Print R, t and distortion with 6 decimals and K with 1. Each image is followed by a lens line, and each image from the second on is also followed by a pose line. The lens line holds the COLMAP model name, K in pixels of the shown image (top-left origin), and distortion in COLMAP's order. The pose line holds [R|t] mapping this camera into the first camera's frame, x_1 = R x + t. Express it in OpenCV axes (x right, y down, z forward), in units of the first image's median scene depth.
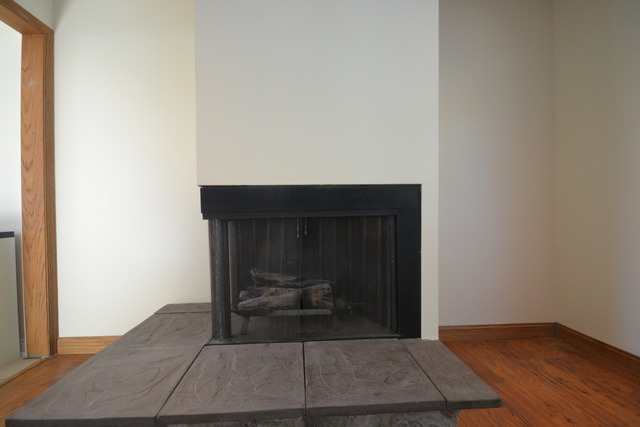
lens RADIAL K [[289.7, 0, 316.9], [0, 289.7, 212.8], [0, 0, 1]] dist [-0.001024, -0.000023]
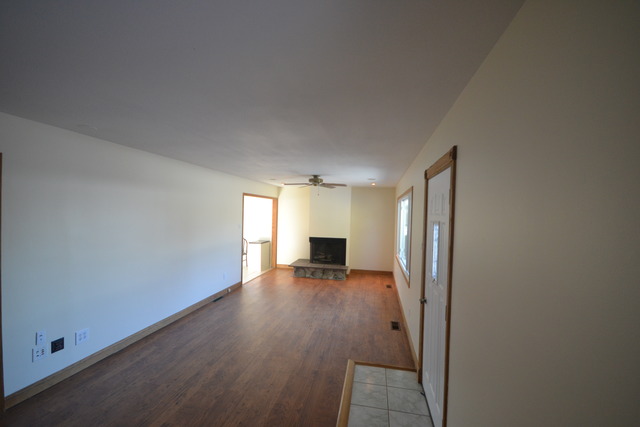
lens RADIAL K [[289.7, 0, 316.9], [0, 289.7, 212.8], [0, 0, 1]] dist [-0.001024, -0.000023]
pose [[0.967846, 0.034950, -0.249104, 1.103369], [-0.035742, 0.999360, 0.001344, -0.541544], [0.248991, 0.007603, 0.968476, -4.279285]]
